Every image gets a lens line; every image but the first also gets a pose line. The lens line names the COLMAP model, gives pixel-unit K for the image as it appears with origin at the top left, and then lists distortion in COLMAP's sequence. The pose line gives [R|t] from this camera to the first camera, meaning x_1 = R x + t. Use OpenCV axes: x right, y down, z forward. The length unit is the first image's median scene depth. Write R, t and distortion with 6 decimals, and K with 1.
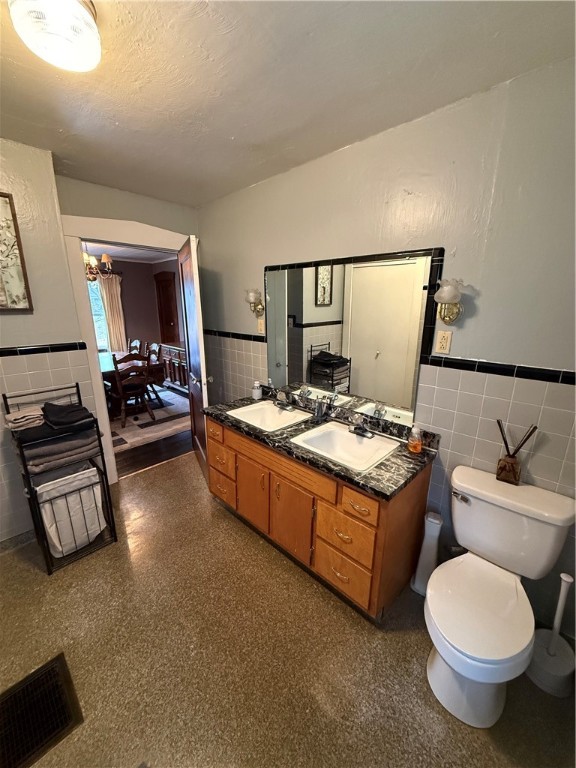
lens RADIAL K [[305.1, 0, 289.1], [0, 305.1, 381.1], [0, 0, 1]] dist [0.001375, 0.000606]
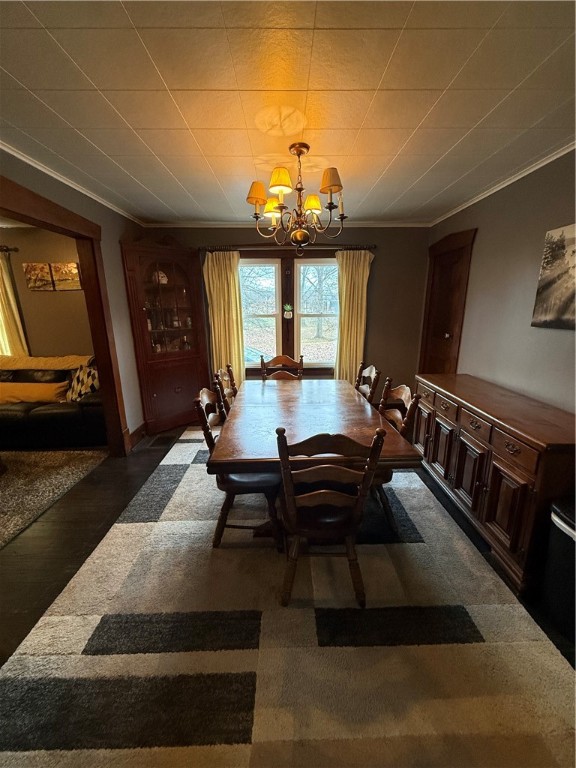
lens RADIAL K [[305.1, 0, 289.1], [0, 305.1, 381.1], [0, 0, 1]] dist [0.001375, 0.000606]
pose [[0.702286, 0.163271, -0.692920, -0.297343], [-0.167694, 0.983896, 0.061872, -0.146215], [0.691863, 0.072747, 0.718355, 0.666845]]
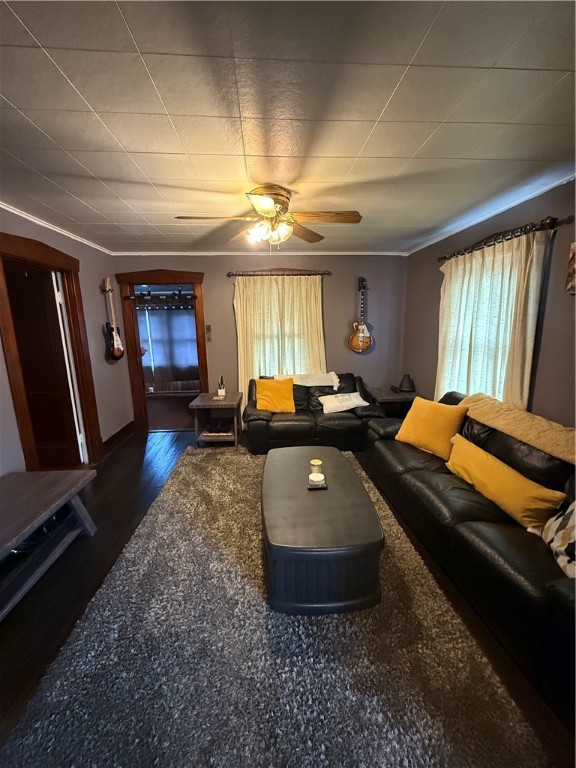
lens RADIAL K [[305.1, 0, 289.1], [0, 305.1, 381.1], [0, 0, 1]] dist [0.001375, 0.000606]
pose [[-0.675349, 0.143870, -0.723329, -0.847959], [-0.167183, 0.925390, 0.340153, -0.188559], [0.718299, 0.350650, -0.600909, 0.787811]]
